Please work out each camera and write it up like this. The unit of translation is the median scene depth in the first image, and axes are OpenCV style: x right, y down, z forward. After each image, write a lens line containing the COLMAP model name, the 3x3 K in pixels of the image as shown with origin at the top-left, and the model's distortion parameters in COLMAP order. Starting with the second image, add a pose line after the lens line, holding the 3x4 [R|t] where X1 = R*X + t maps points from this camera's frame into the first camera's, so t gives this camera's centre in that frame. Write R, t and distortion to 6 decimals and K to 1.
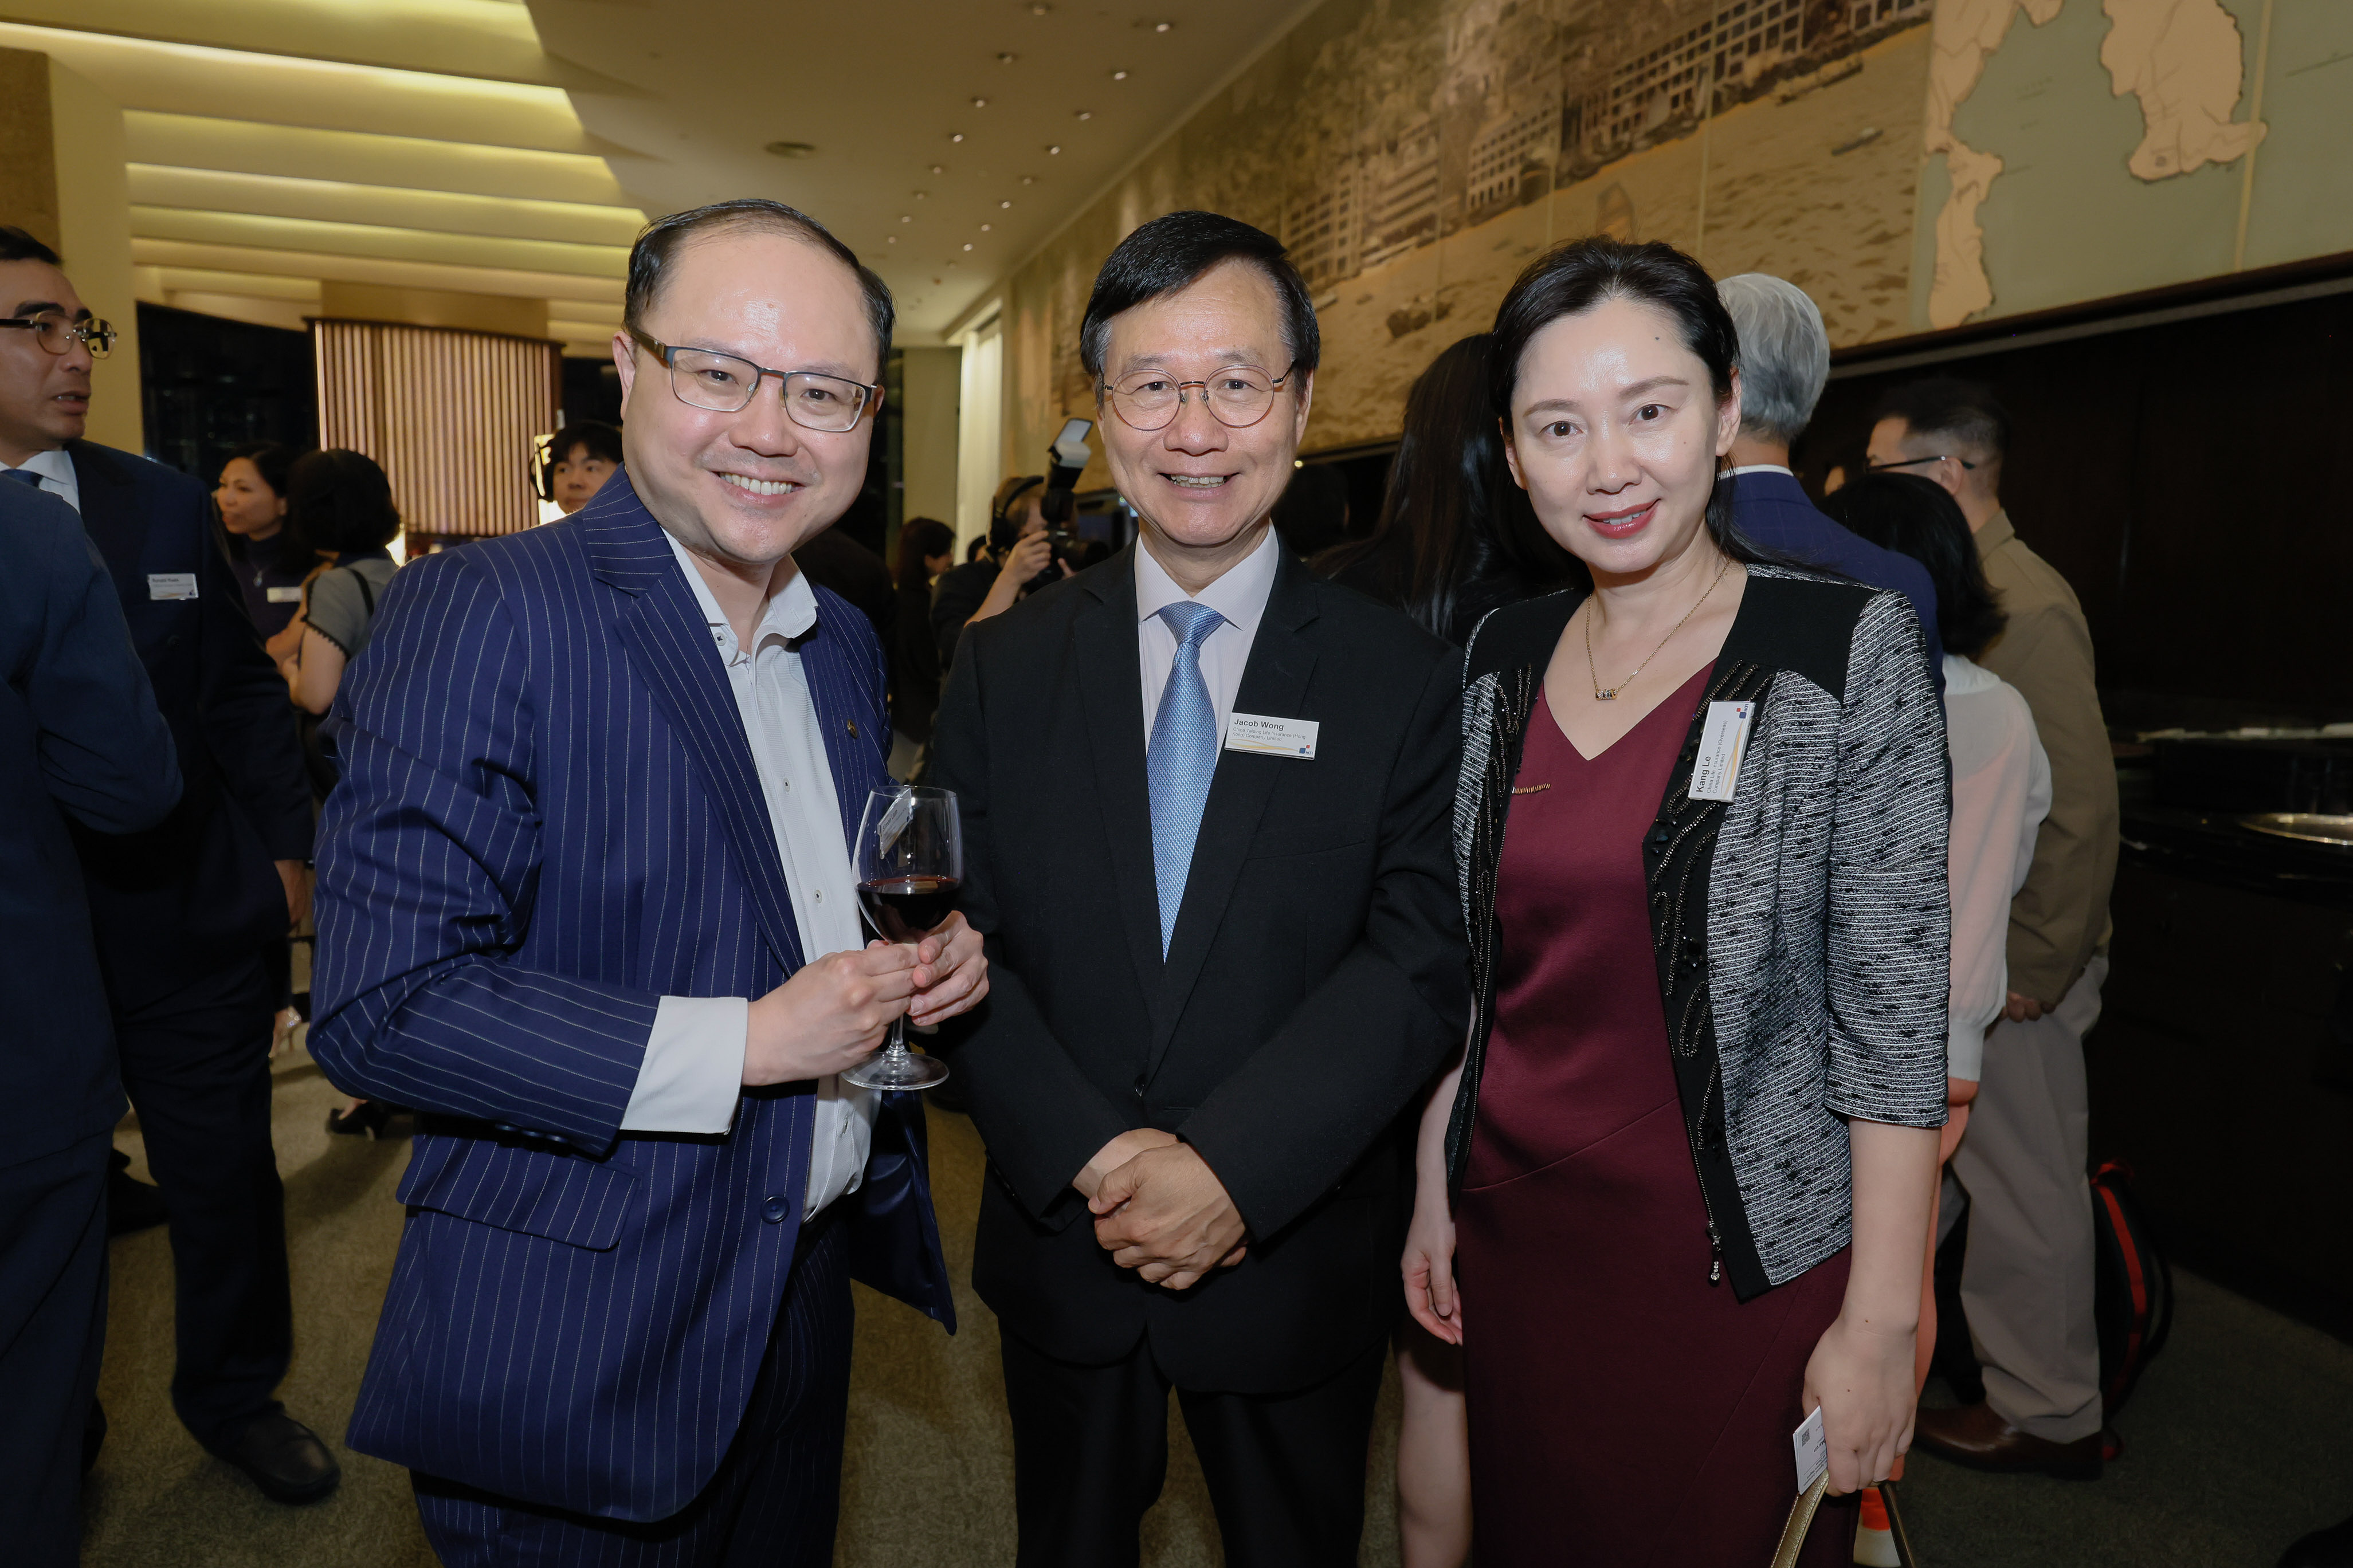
lens RADIAL K [[1465.9, 0, 1182.4], [0, 1465.9, 766.6], [0, 0, 1]] dist [0.006146, 0.001750]
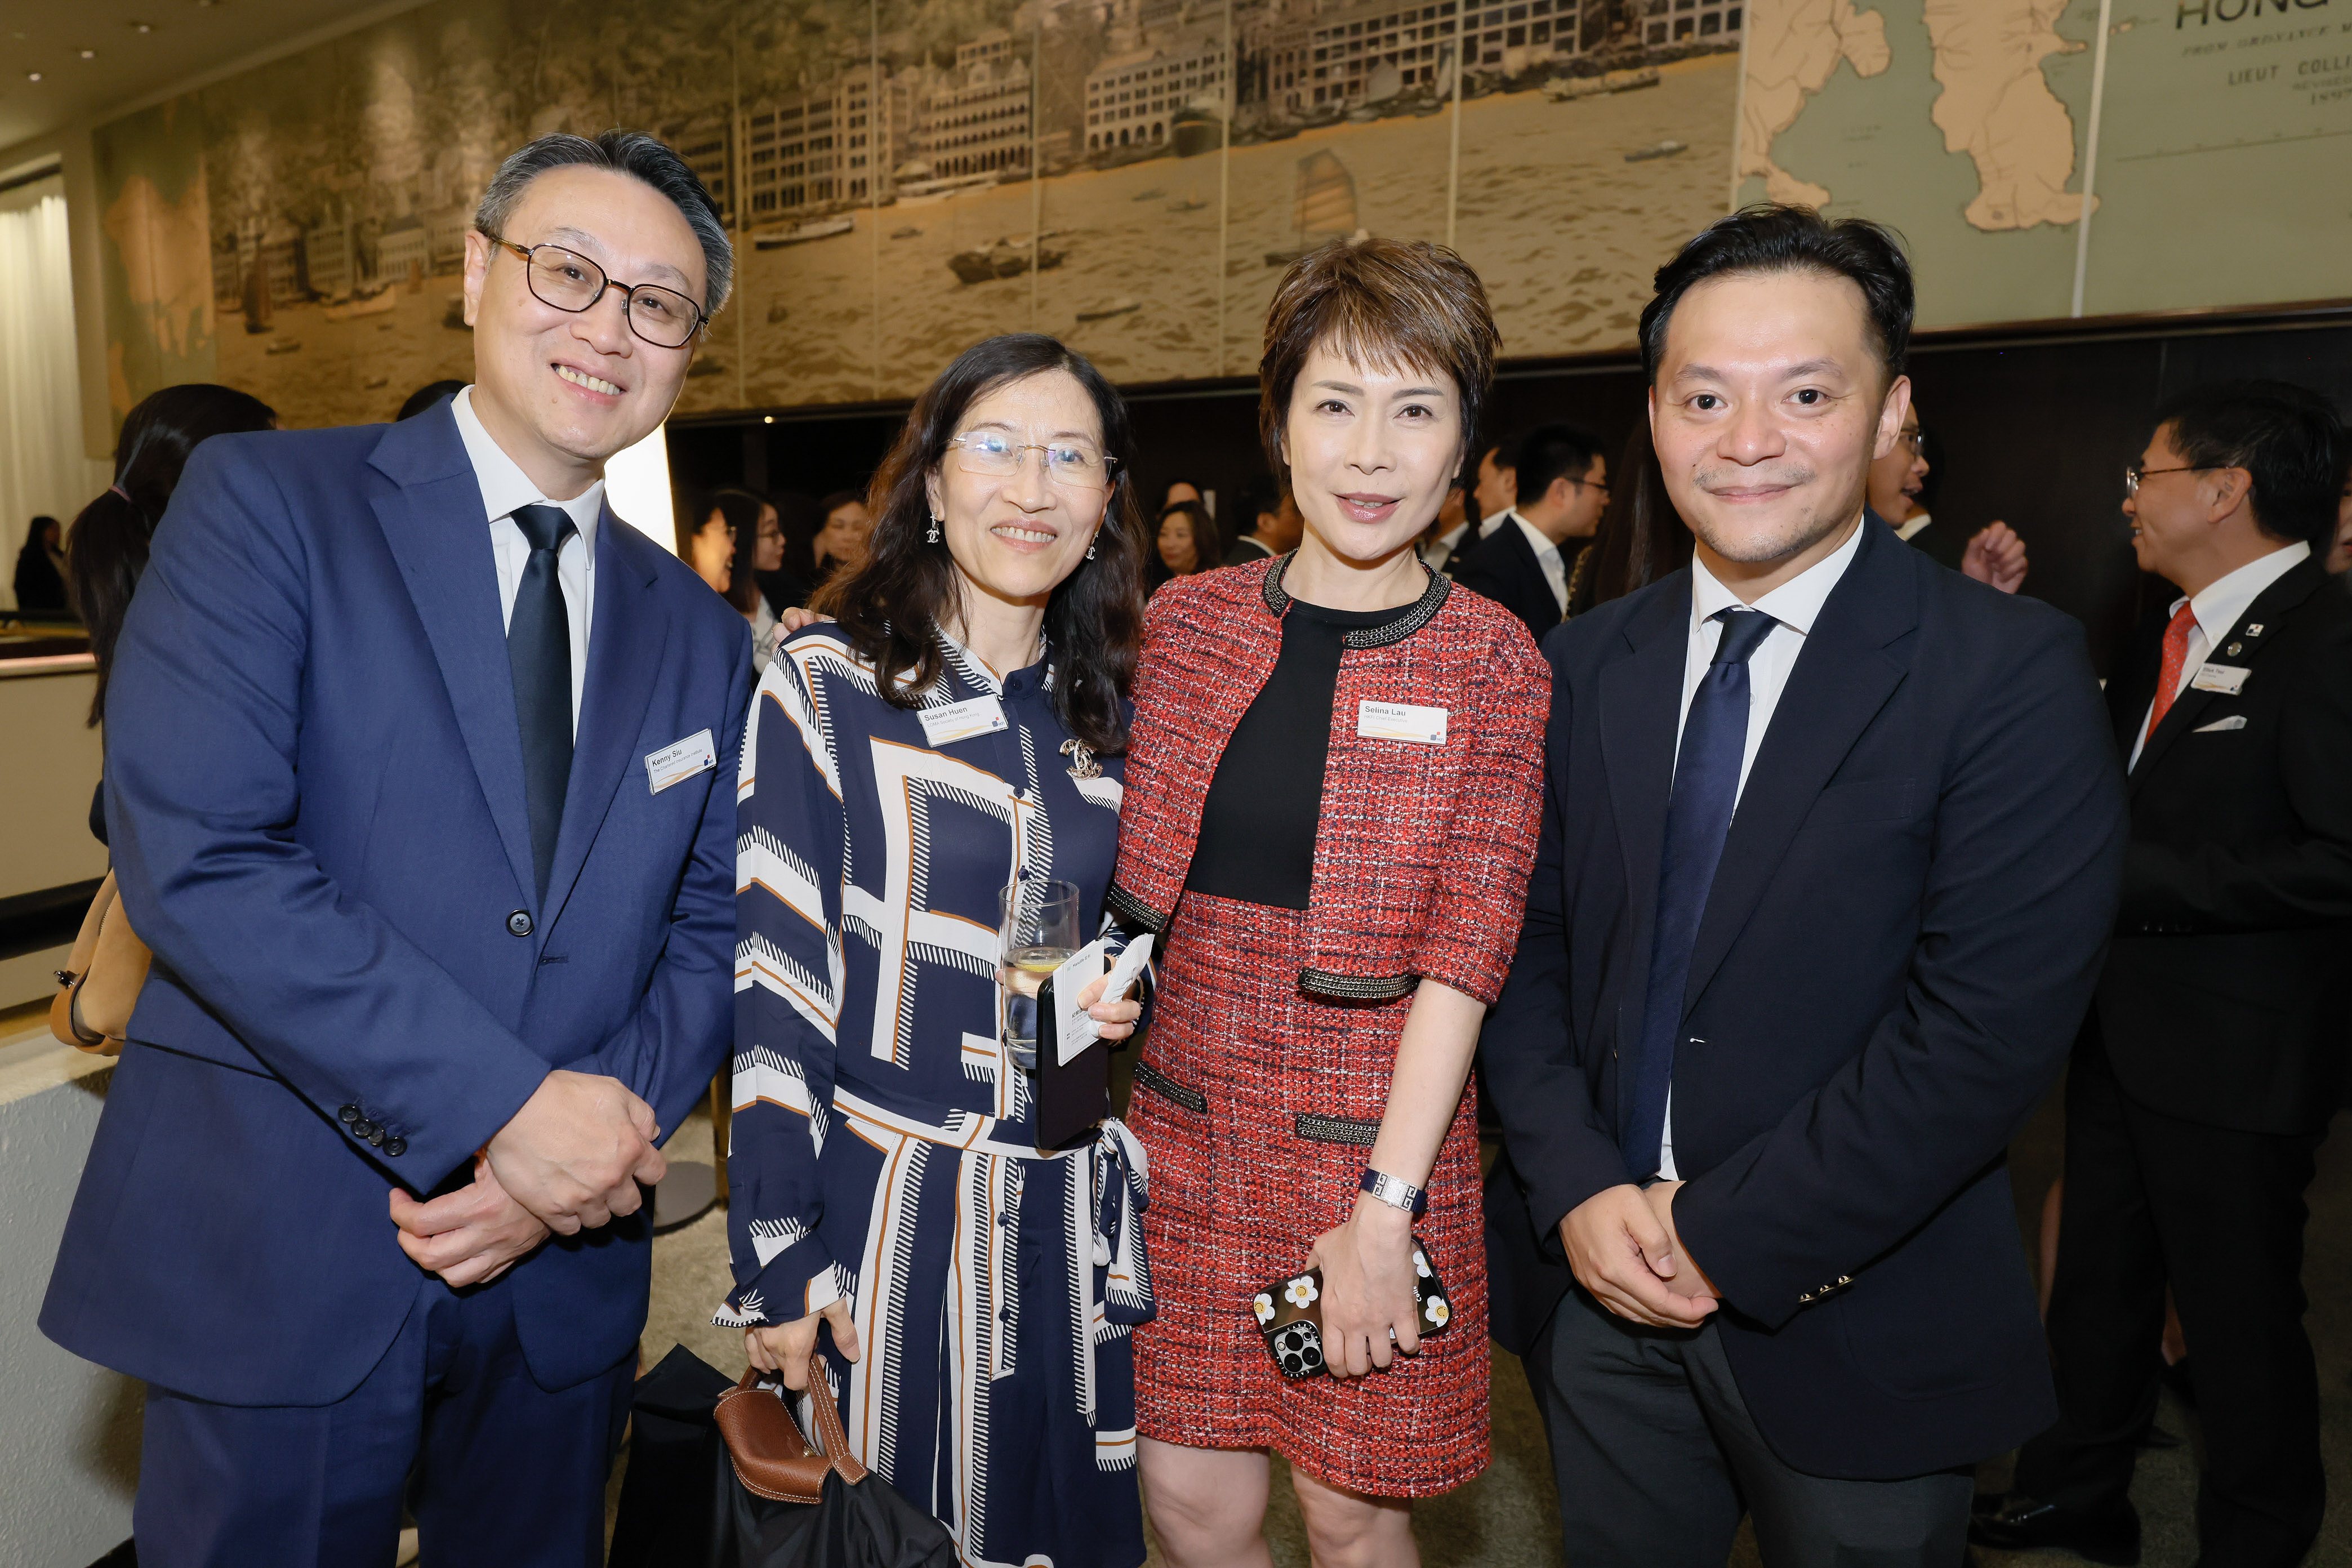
lens RADIAL K [[1559.7, 0, 1182.0], [0, 1559.7, 780.2], [0, 0, 1]] dist [0.006294, 0.000129]
pose [[0.824894, -0.098076, 0.556715, -0.381084], [0.080325, 0.995177, 0.056300, -0.050011], [-0.559552, -0.001724, 0.828794, 0.196978]]
